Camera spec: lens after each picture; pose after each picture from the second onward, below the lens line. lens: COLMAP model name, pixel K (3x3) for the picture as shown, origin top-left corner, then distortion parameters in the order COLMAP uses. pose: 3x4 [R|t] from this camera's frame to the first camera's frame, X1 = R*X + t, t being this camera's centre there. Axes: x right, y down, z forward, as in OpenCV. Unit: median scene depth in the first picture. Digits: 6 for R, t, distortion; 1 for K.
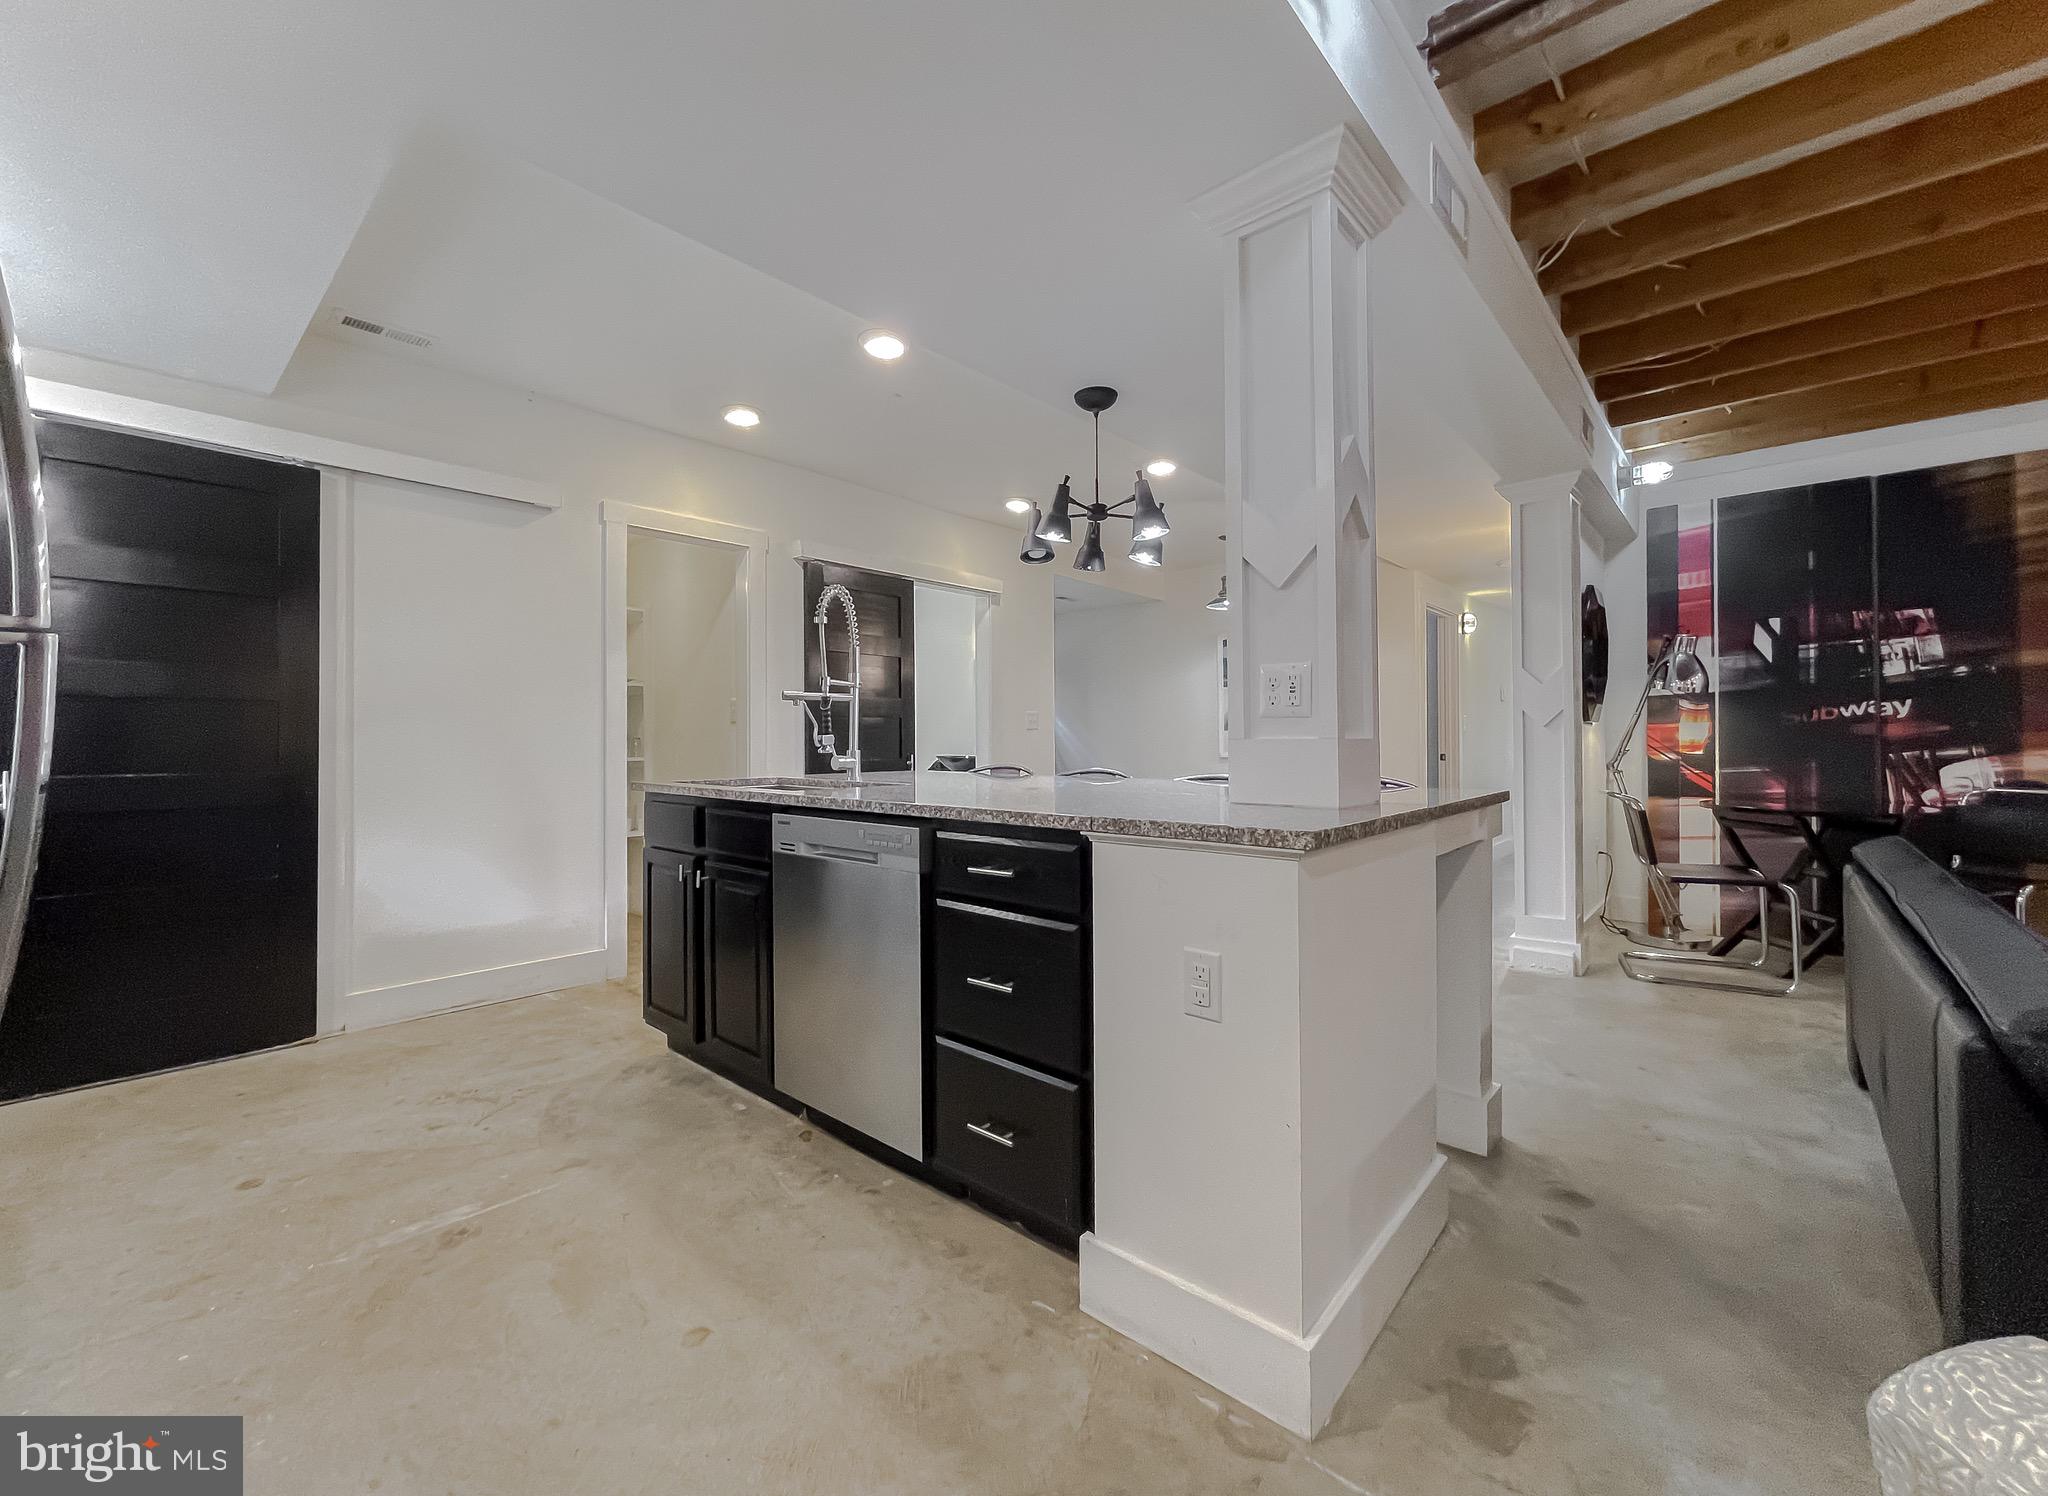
lens RADIAL K [[837.4, 0, 1015.4], [0, 837.4, 740.0], [0, 0, 1]] dist [0.000298, -0.000278]
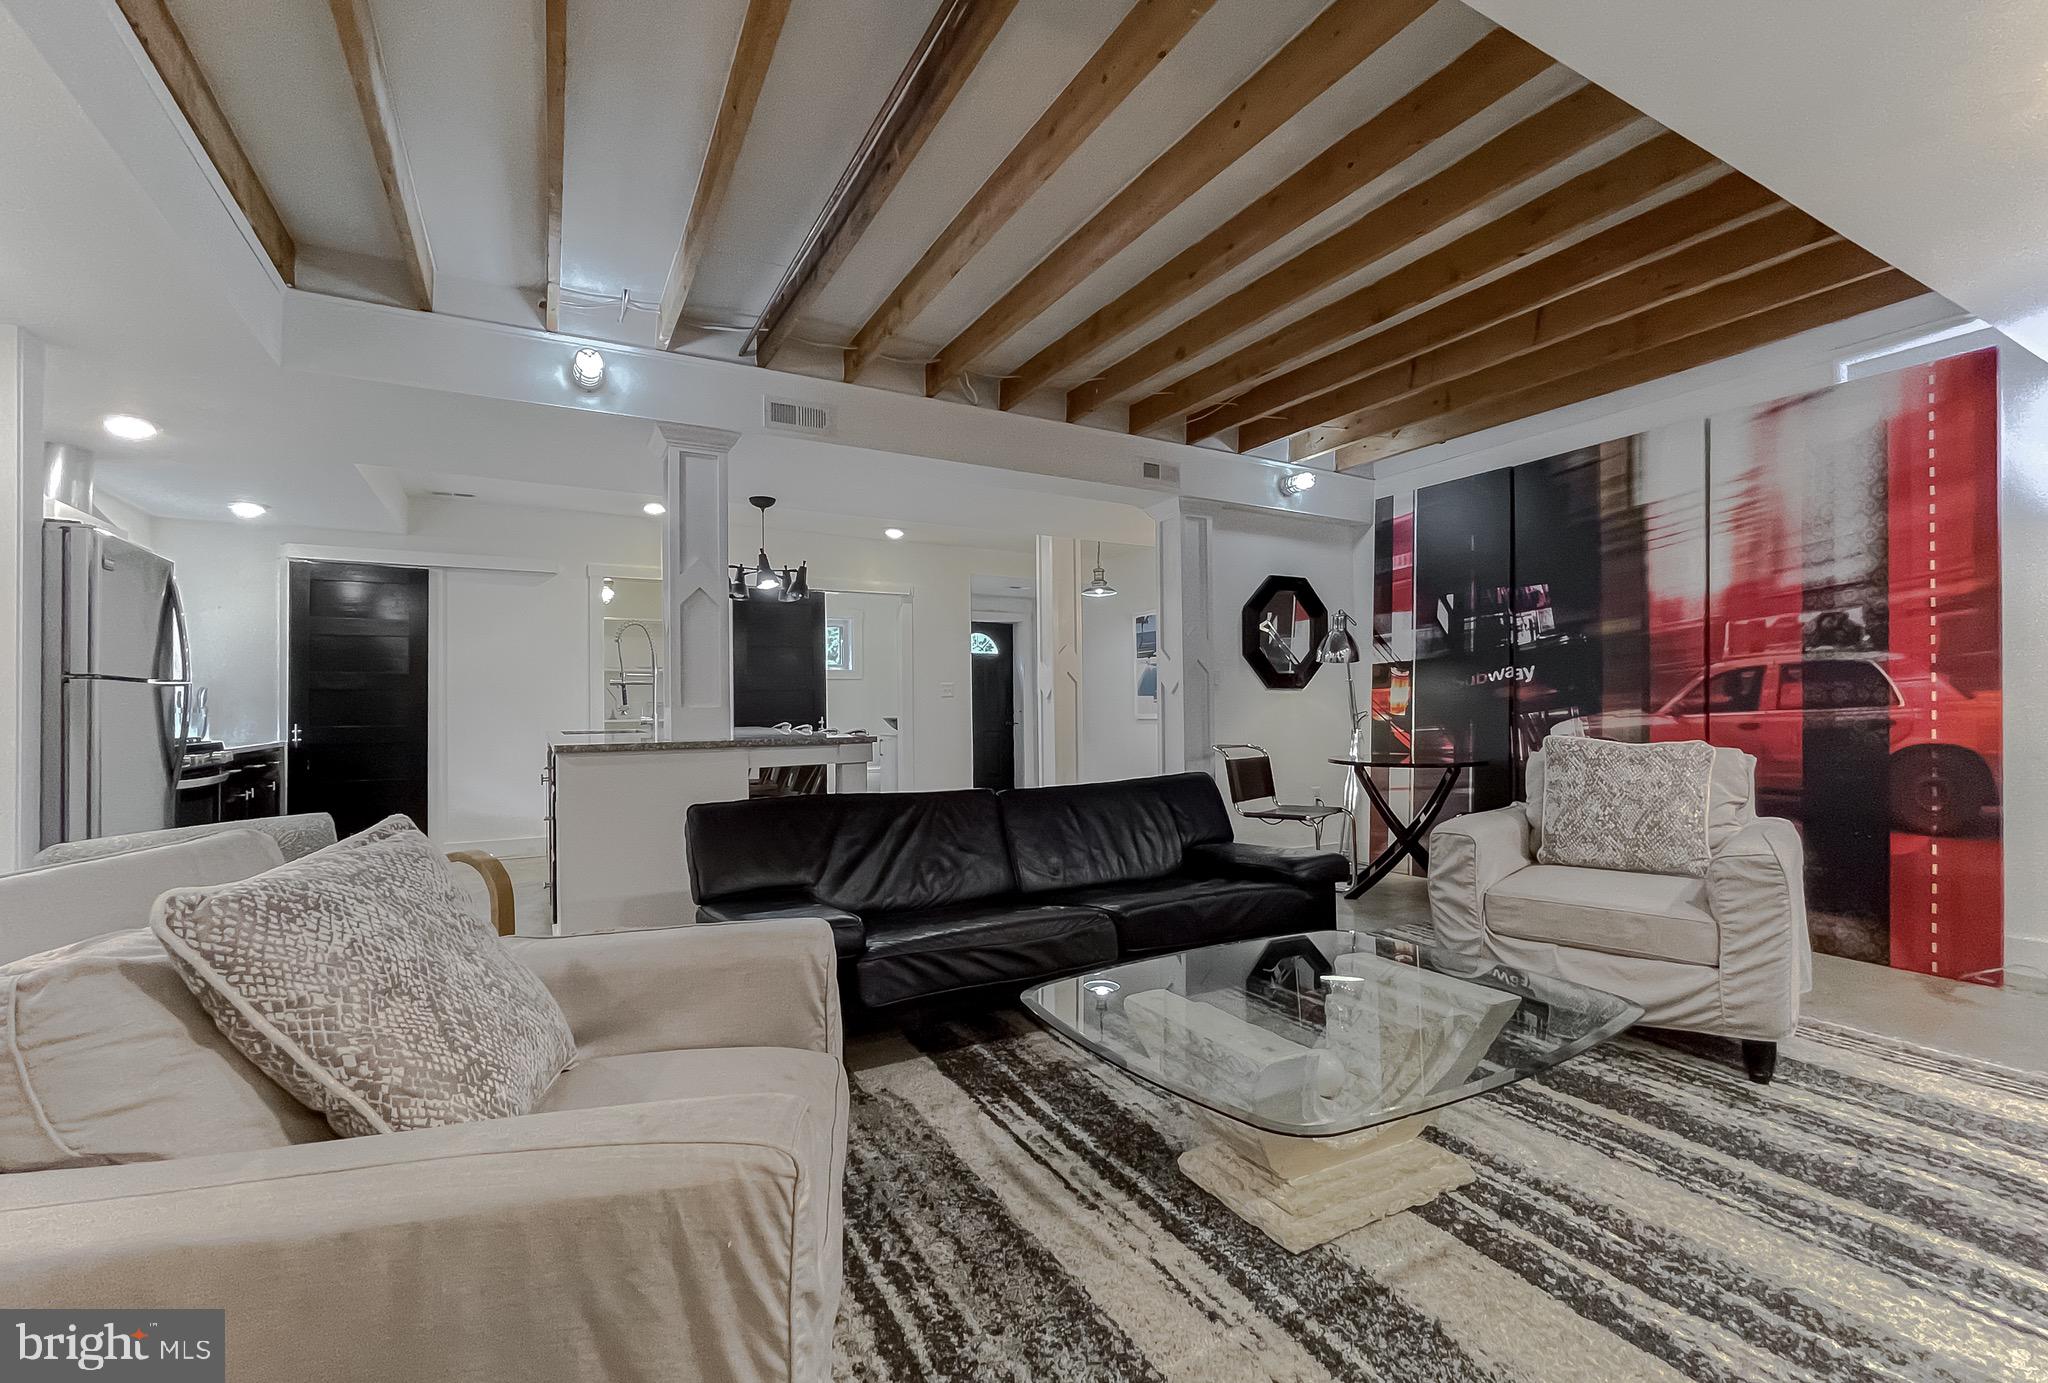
lens RADIAL K [[856.3, 0, 1011.5], [0, 856.3, 699.4], [0, 0, 1]] dist [0.001486, 0.000490]
pose [[0.945613, -0.007471, -0.325208, 0.792774], [0.006469, 0.999970, -0.004164, -0.003187], [0.325230, 0.001834, 0.945633, -0.315355]]
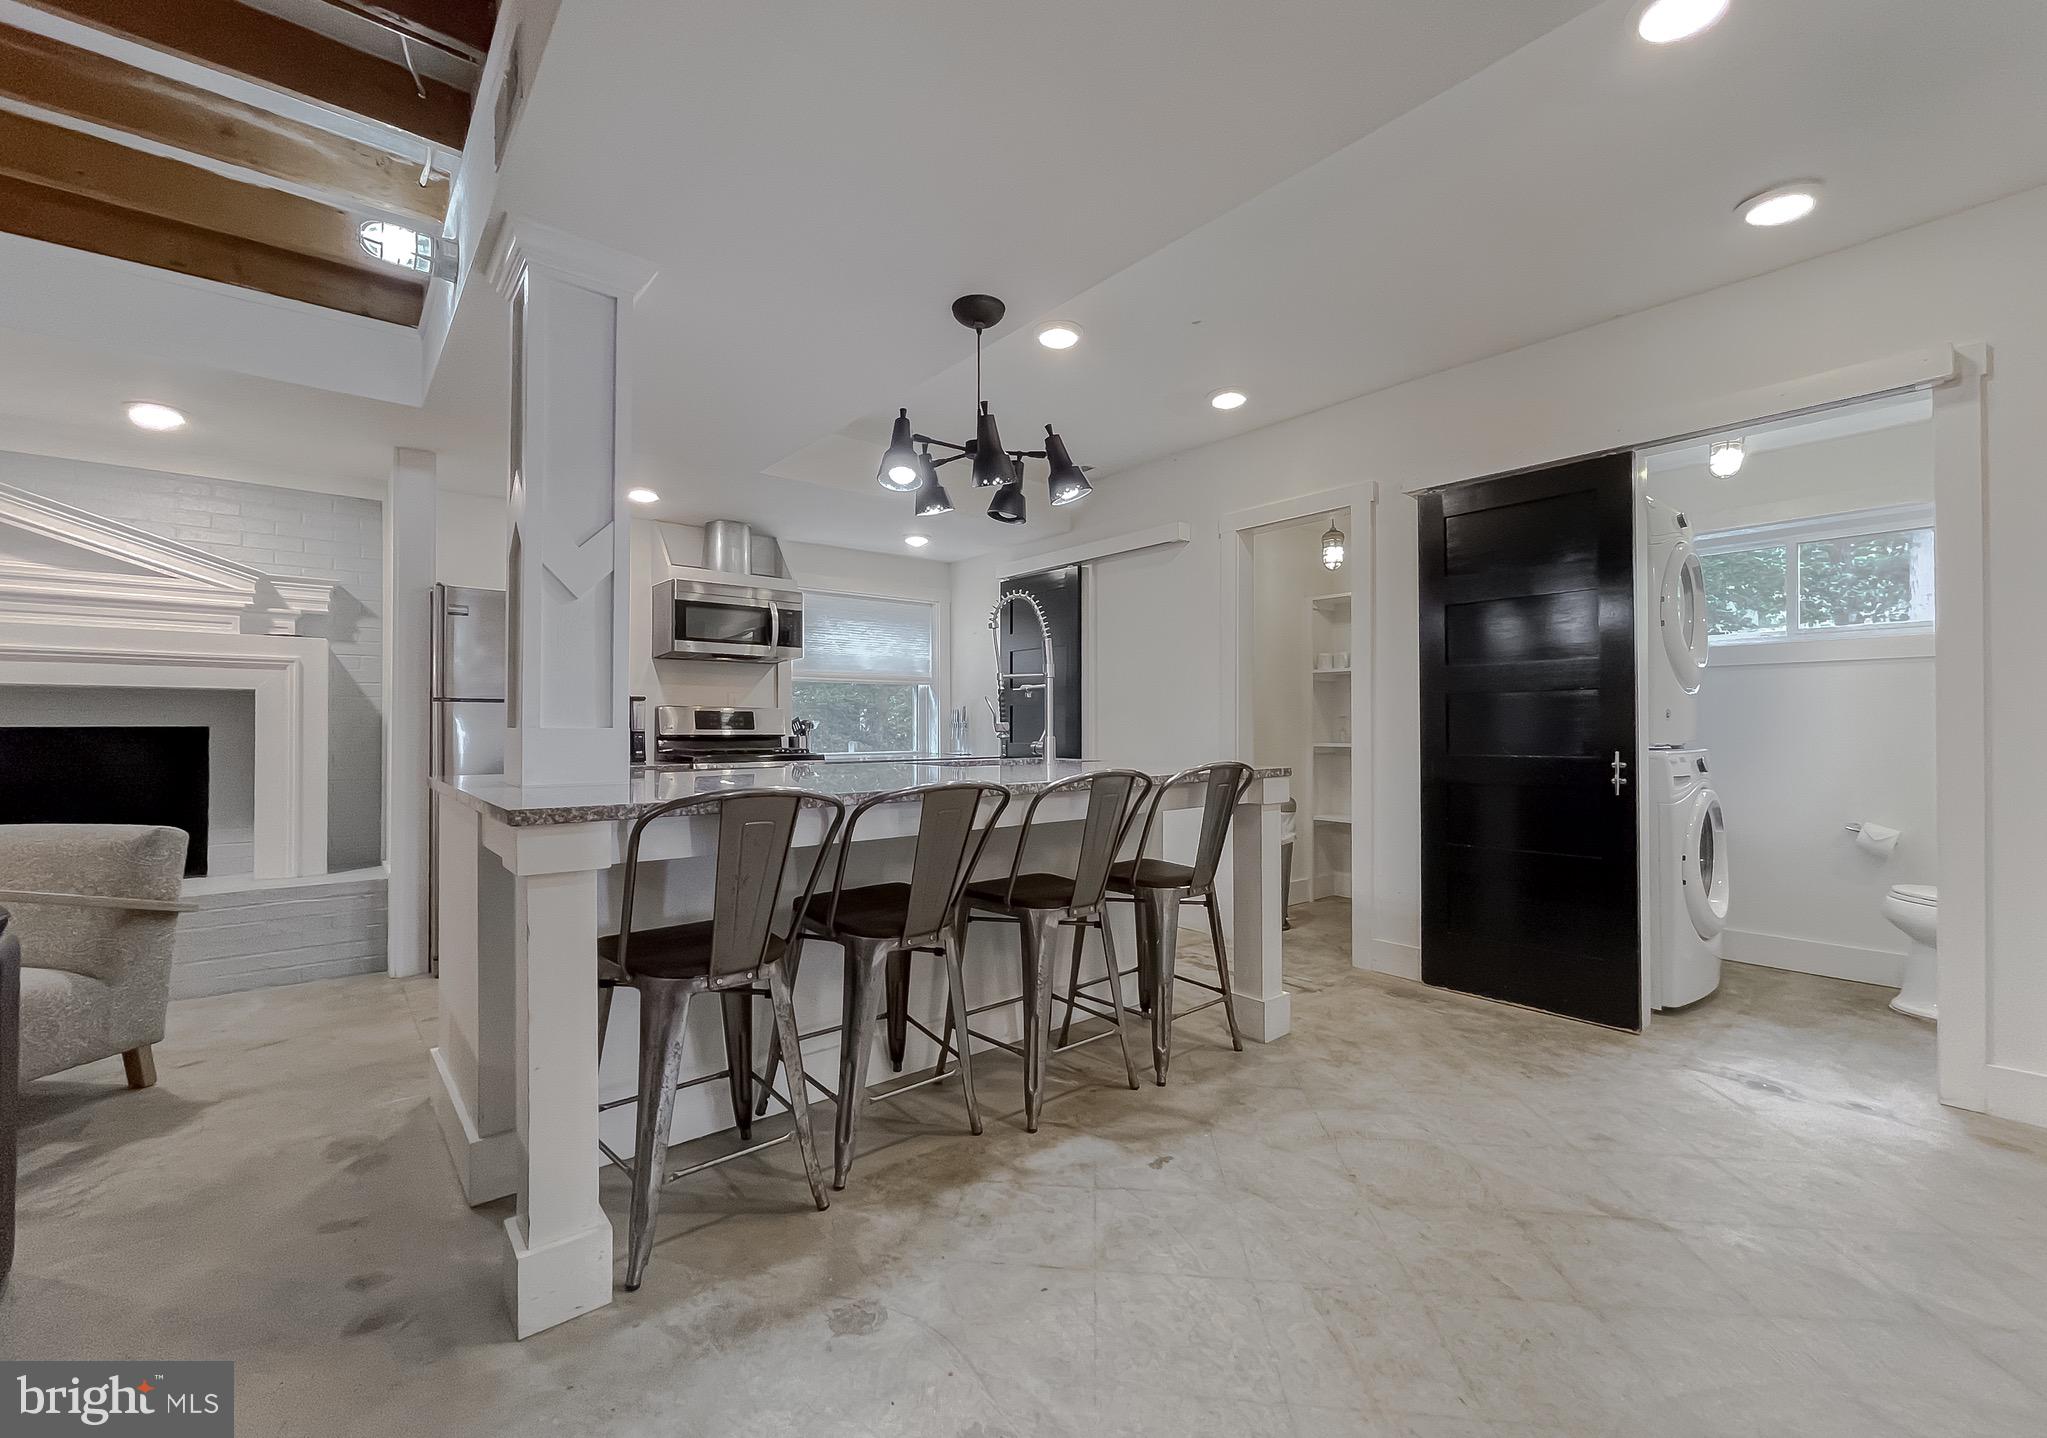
lens RADIAL K [[859.6, 0, 1008.5], [0, 859.6, 721.5], [0, 0, 1]] dist [-0.000381, 0.000492]
pose [[-0.155241, -0.001390, -0.987876, 0.656224], [0.002108, 0.999996, -0.001738, -0.003509], [0.987874, -0.002352, -0.155237, 0.822017]]
